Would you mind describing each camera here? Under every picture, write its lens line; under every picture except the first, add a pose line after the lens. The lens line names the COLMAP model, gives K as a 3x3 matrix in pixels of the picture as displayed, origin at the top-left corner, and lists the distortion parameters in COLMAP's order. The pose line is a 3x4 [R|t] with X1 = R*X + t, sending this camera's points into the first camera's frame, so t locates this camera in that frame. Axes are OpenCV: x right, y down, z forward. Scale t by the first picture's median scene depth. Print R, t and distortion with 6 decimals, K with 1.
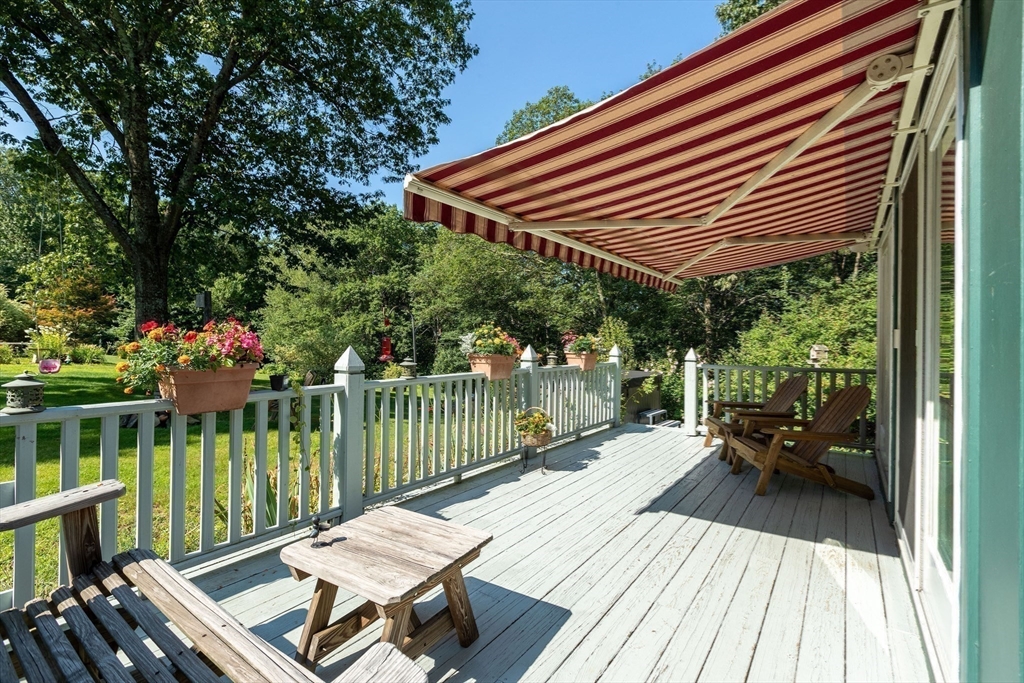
lens RADIAL K [[463.8, 0, 512.4], [0, 463.8, 338.4], [0, 0, 1]] dist [-0.011216, 0.002842]
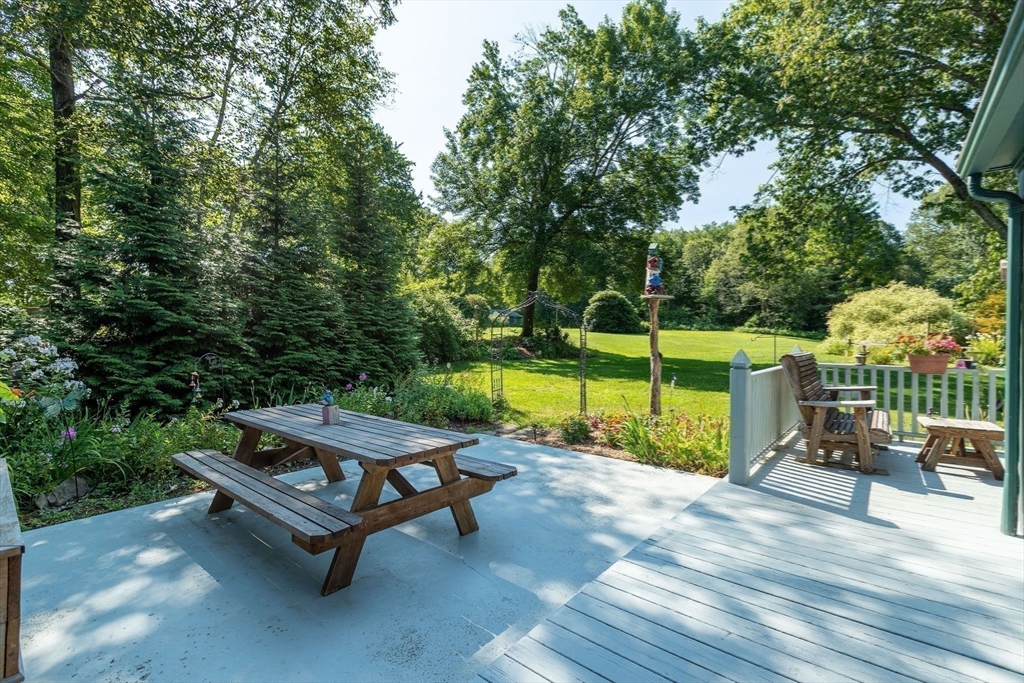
lens RADIAL K [[463.8, 0, 512.4], [0, 463.8, 339.0], [0, 0, 1]] dist [-0.011216, 0.002842]
pose [[-0.058572, -0.003381, -0.998277, 0.201803], [-0.007885, 0.999965, -0.002924, 0.000967], [0.998252, 0.007700, -0.058596, -0.105589]]
